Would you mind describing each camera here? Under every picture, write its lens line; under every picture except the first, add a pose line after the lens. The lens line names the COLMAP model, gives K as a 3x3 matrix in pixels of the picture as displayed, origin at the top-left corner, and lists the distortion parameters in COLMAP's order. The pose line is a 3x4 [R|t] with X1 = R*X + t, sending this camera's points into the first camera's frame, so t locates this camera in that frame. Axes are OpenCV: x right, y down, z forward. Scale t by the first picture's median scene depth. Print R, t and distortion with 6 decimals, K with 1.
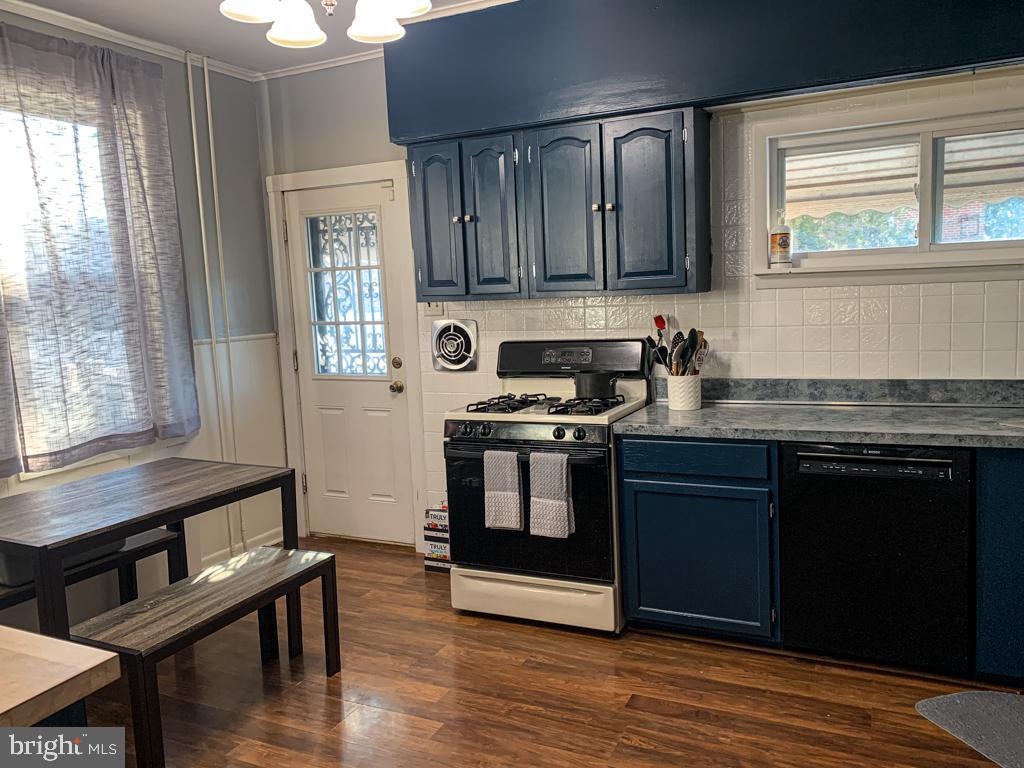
lens RADIAL K [[778.5, 0, 511.3], [0, 778.5, 383.5], [0, 0, 1]] dist [0.026523, -0.033461]
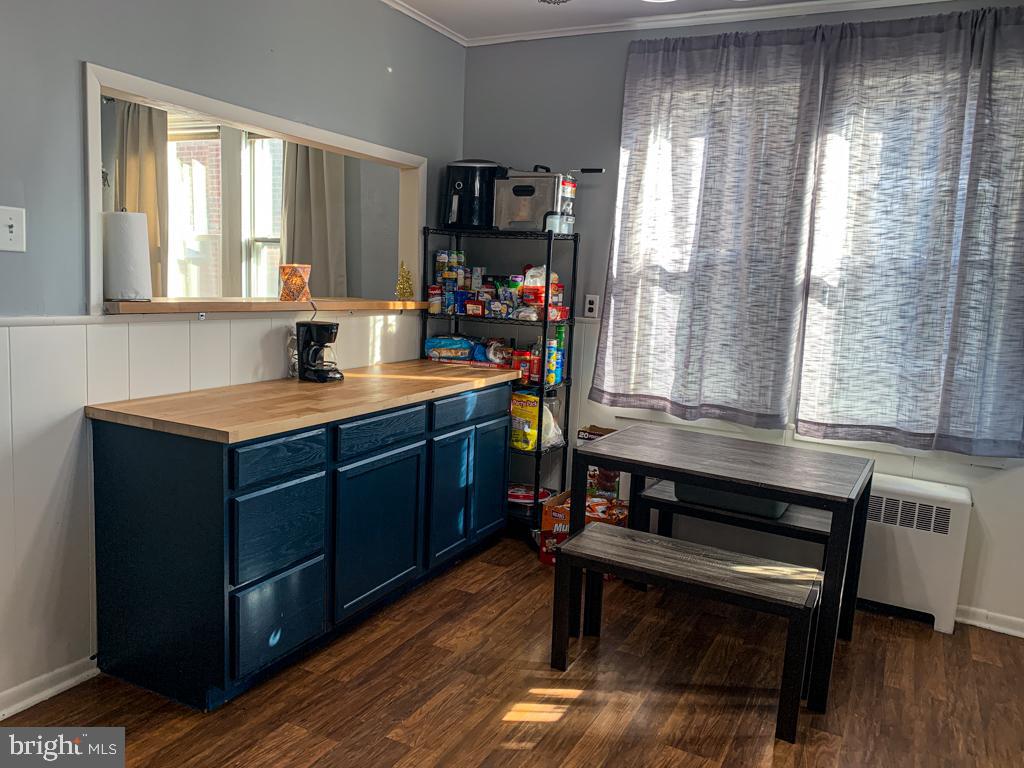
lens RADIAL K [[778.5, 0, 510.1], [0, 778.5, 381.7], [0, 0, 1]] dist [0.026523, -0.033461]
pose [[-0.033294, 0.178047, -0.983459, 0.467873], [-0.172507, 0.968212, 0.181127, -0.086878], [0.984445, 0.175684, -0.001521, 0.558668]]
